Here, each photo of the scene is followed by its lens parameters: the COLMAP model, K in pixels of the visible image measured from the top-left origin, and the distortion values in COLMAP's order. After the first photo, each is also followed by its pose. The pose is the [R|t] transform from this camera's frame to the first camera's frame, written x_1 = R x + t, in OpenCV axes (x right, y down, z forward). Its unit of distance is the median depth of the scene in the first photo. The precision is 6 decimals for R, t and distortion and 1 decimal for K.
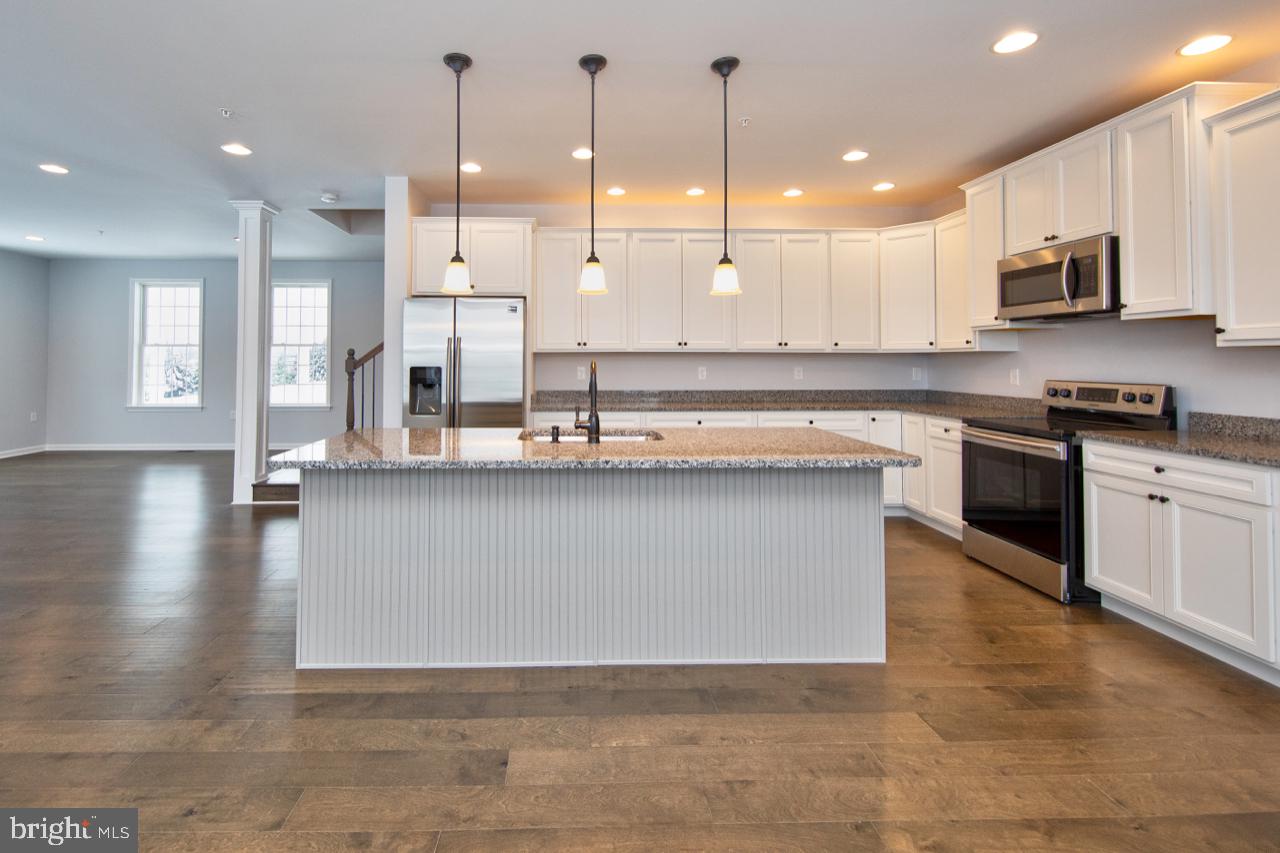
lens RADIAL K [[557.1, 0, 574.5], [0, 557.1, 345.0], [0, 0, 1]] dist [0.000729, -0.001026]
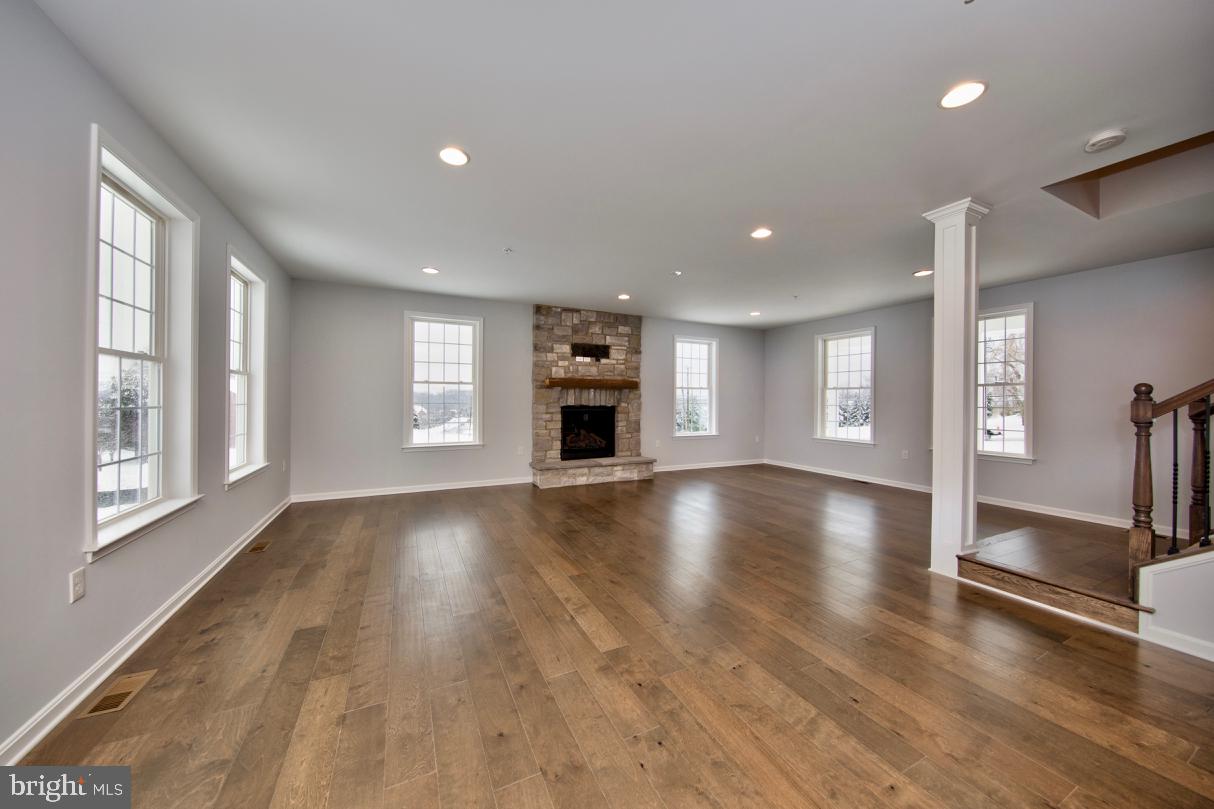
lens RADIAL K [[410.2, 0, 598.4], [0, 410.2, 399.7], [0, 0, 1]] dist [0.000732, -0.000072]
pose [[0.414888, 0.004341, -0.909862, -0.328741], [0.017441, 0.999767, 0.012723, 0.010621], [0.909705, -0.021148, 0.414716, 0.350371]]
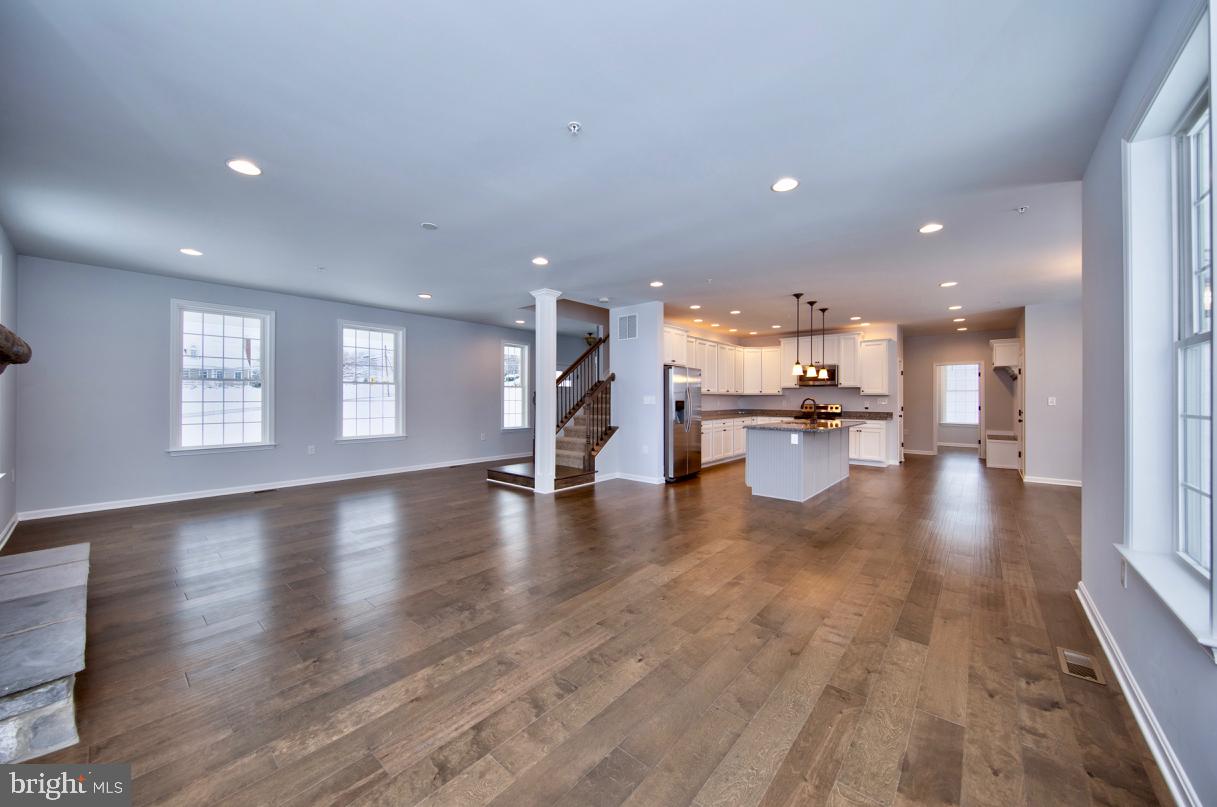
lens RADIAL K [[432.3, 0, 601.9], [0, 432.3, 398.0], [0, 0, 1]] dist [-0.000197, -0.000381]
pose [[0.673421, 0.000797, 0.739259, -1.661026], [-0.023015, 0.999537, 0.019888, 0.004425], [-0.738901, -0.030407, 0.673128, 0.151569]]
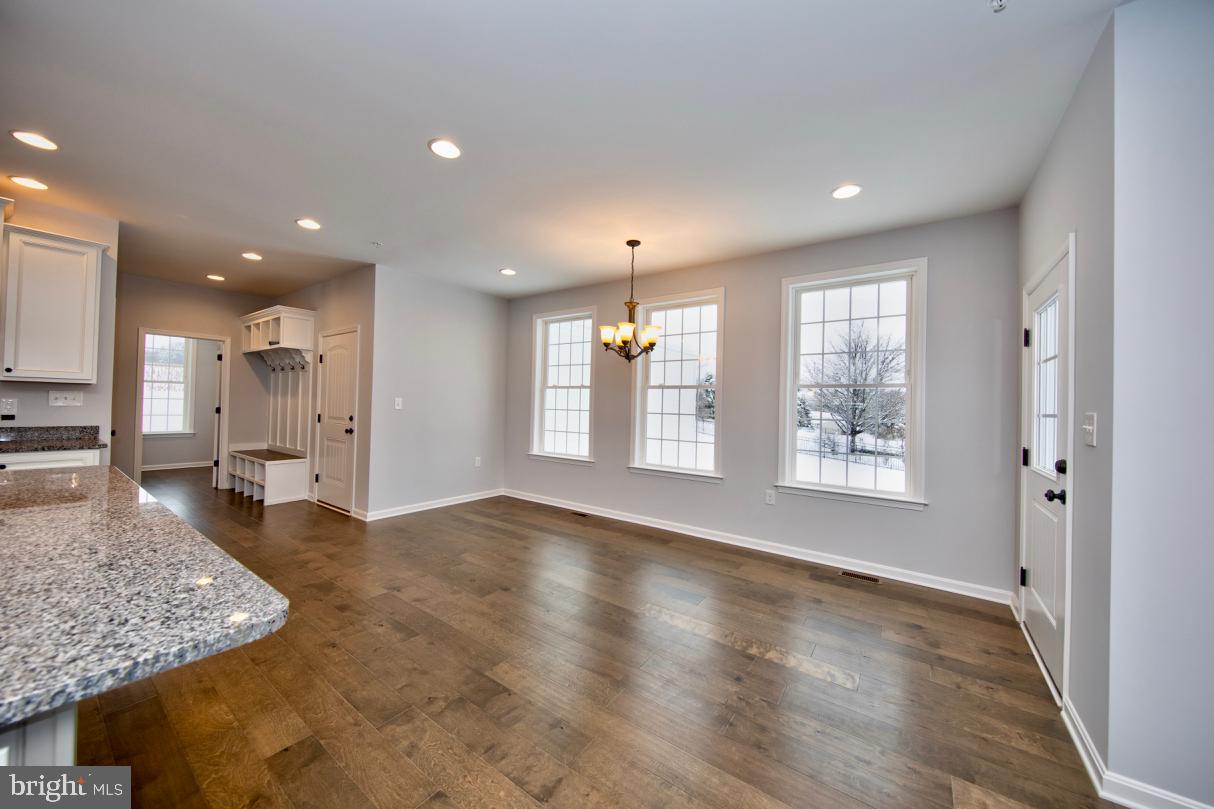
lens RADIAL K [[431.2, 0, 600.4], [0, 431.2, 399.0], [0, 0, 1]] dist [-0.000197, -0.000381]
pose [[-0.797165, -0.014227, 0.603594, -0.515441], [-0.042658, 0.998551, -0.032802, 0.013513], [-0.602253, -0.051897, -0.796617, 0.597945]]
